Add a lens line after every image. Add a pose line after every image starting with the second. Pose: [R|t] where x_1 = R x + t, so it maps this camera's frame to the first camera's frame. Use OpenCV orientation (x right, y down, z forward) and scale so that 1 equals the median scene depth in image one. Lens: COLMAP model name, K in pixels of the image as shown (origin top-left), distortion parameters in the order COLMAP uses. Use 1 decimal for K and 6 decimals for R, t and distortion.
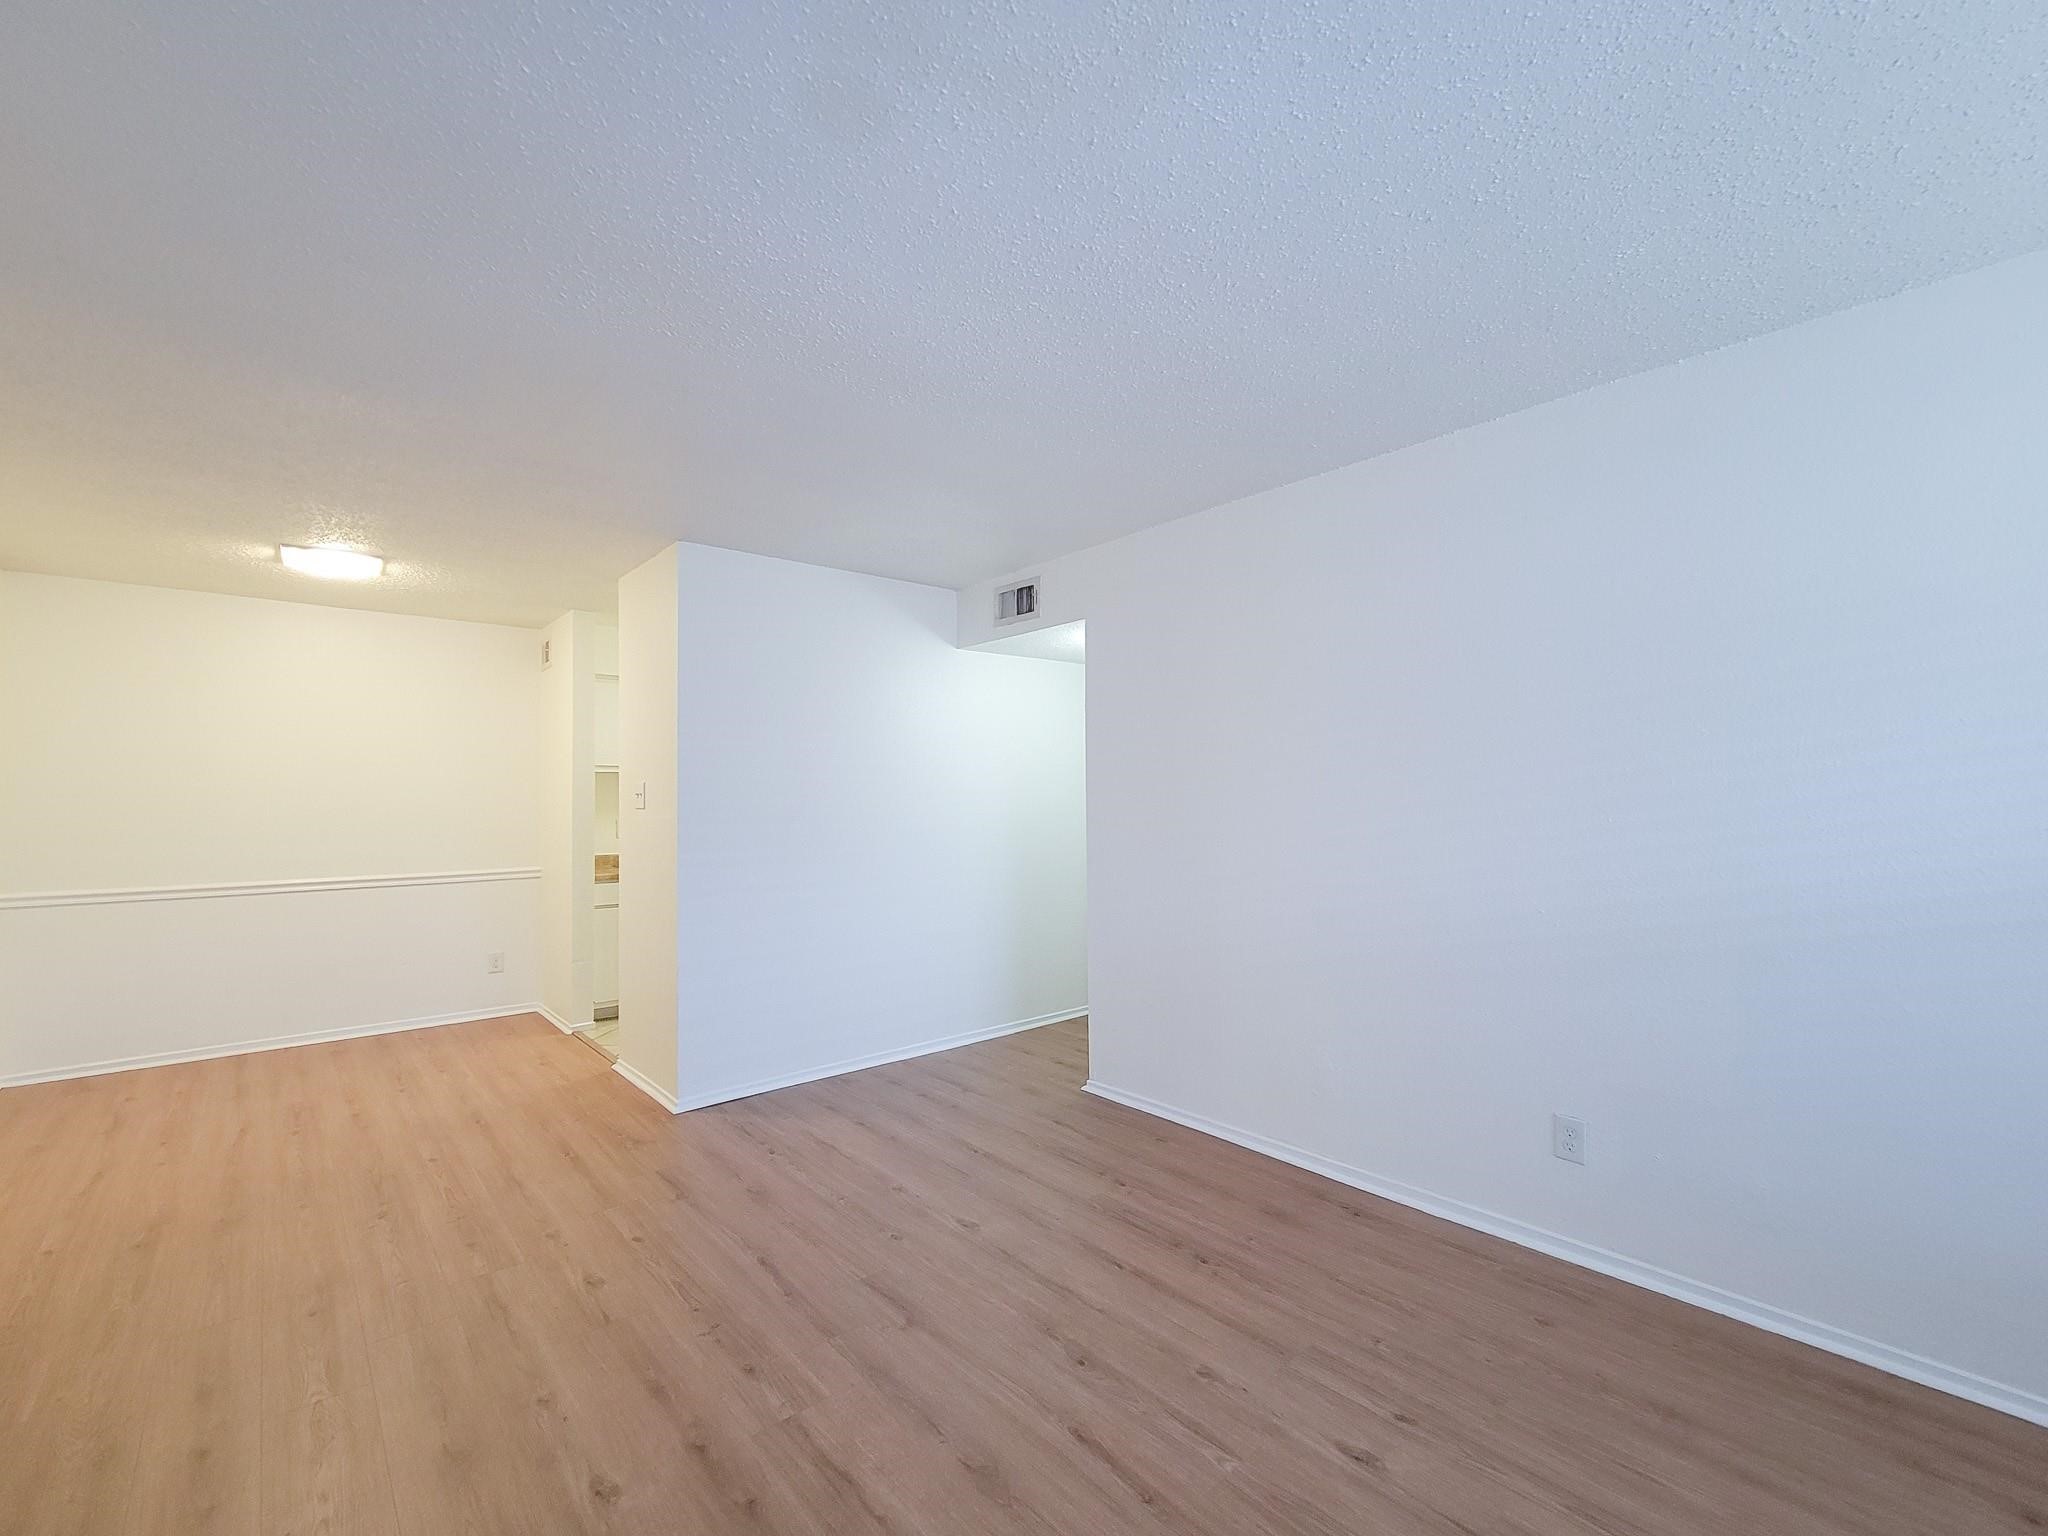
lens RADIAL K [[847.3, 0, 1034.7], [0, 847.3, 779.2], [0, 0, 1]] dist [0.005963, -0.003856]
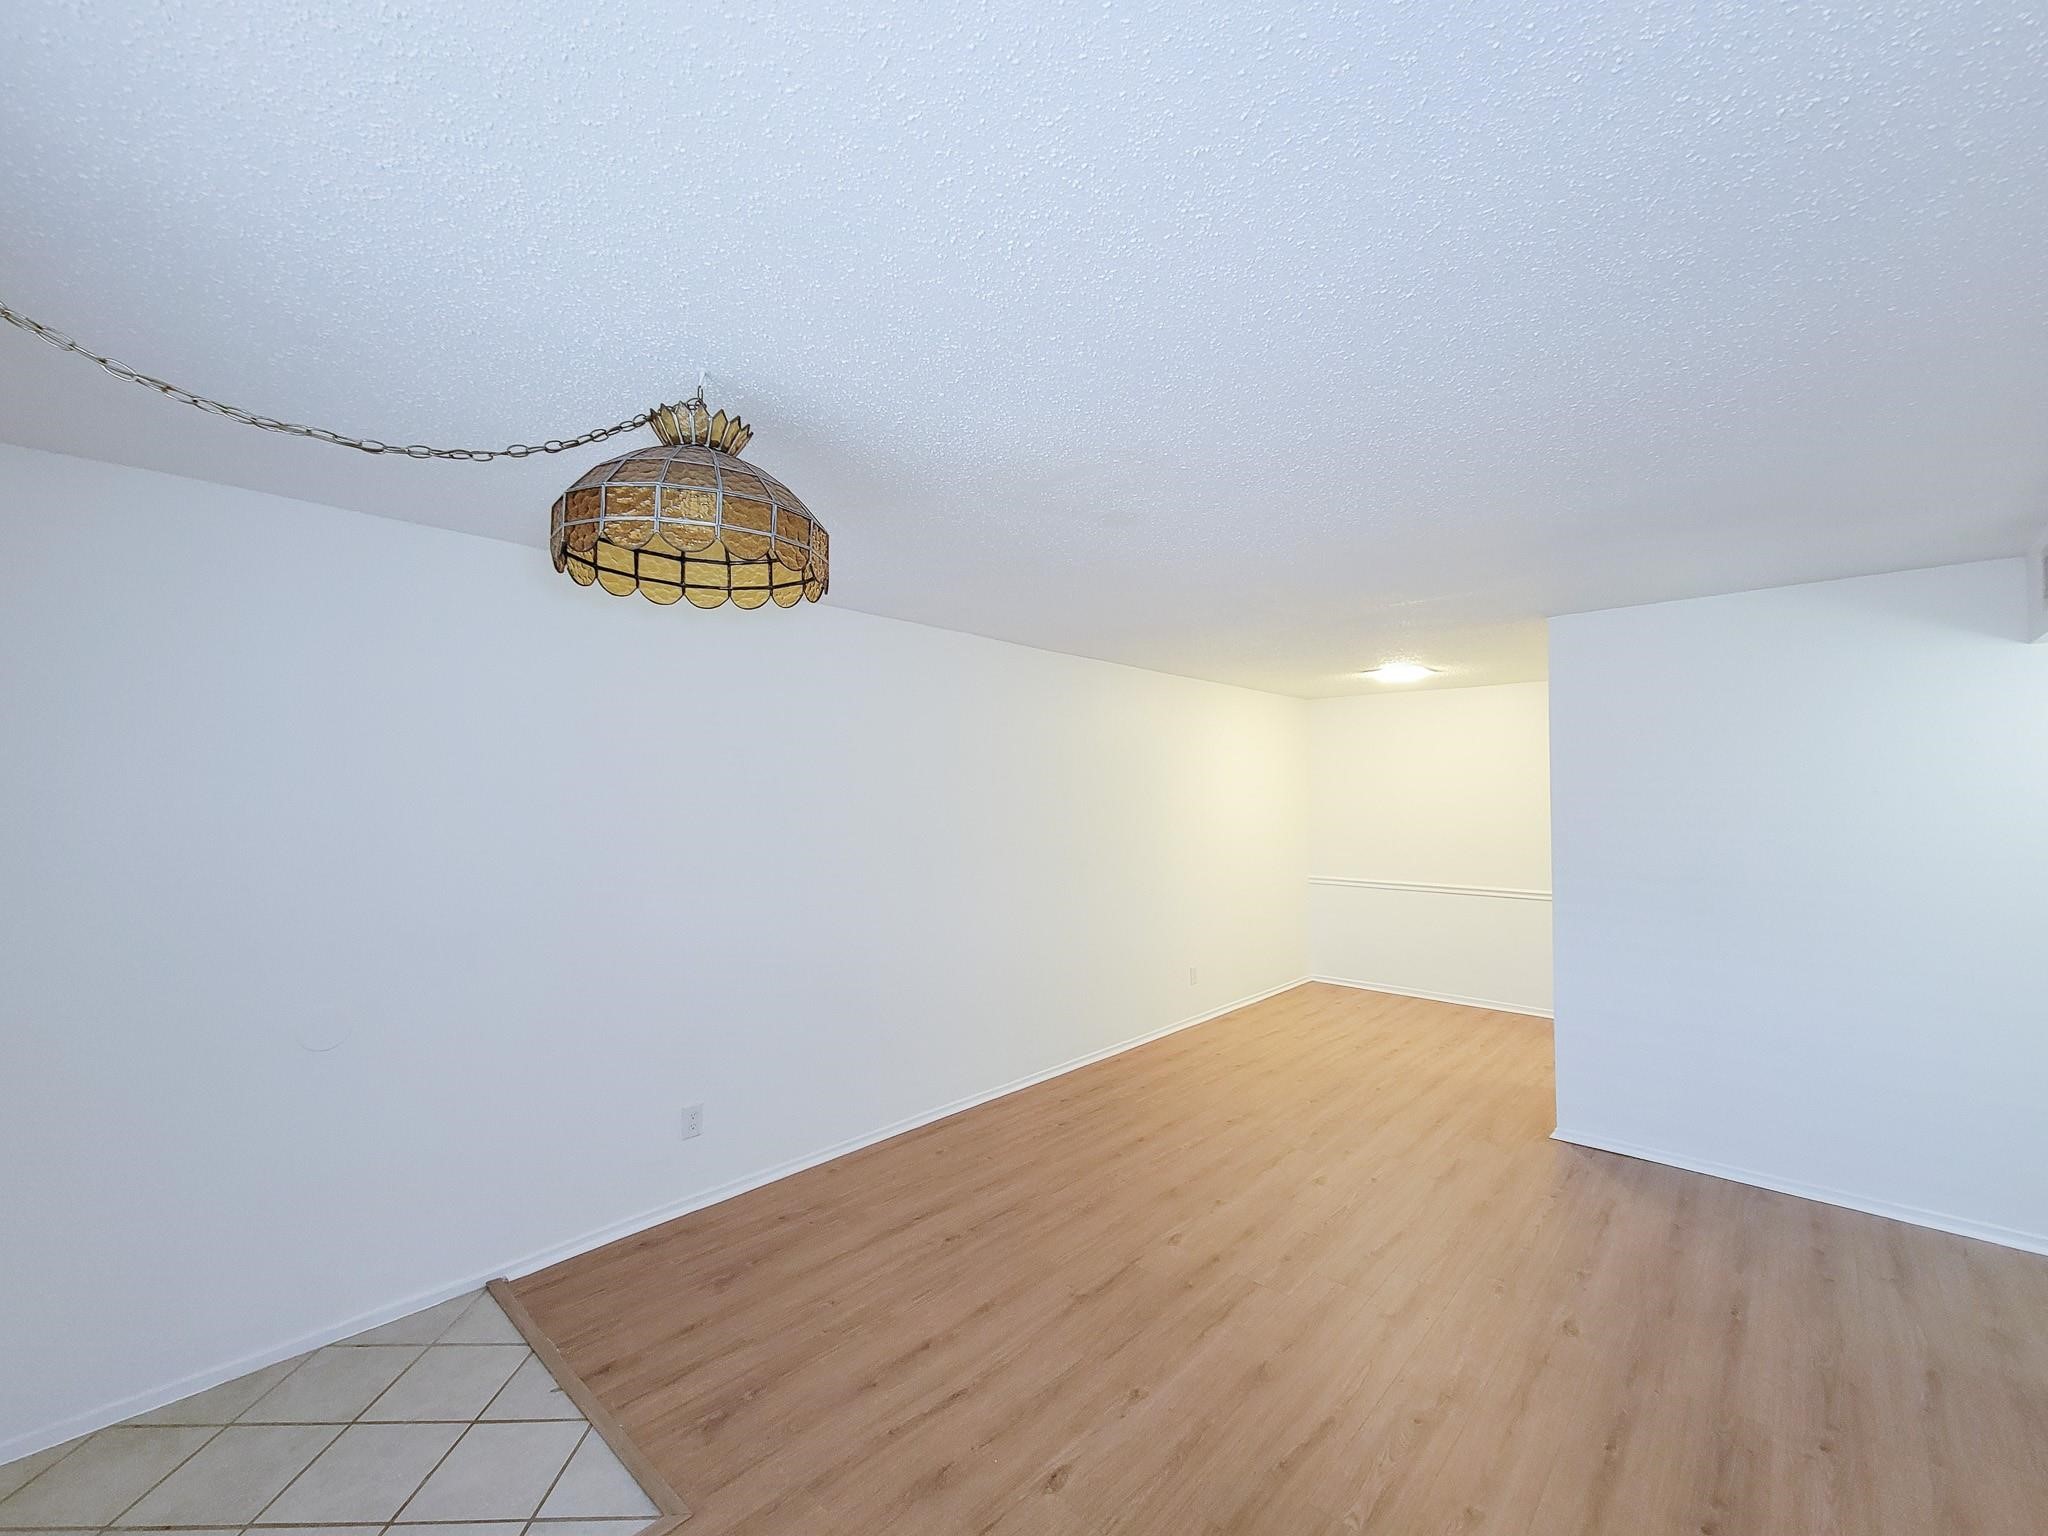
lens RADIAL K [[847.3, 0, 1032.2], [0, 847.3, 782.4], [0, 0, 1]] dist [0.005963, -0.003856]
pose [[0.105868, -0.012322, -0.994304, 0.746099], [0.027674, 0.999572, -0.009440, -0.087121], [0.993995, -0.026517, 0.106163, 0.291536]]
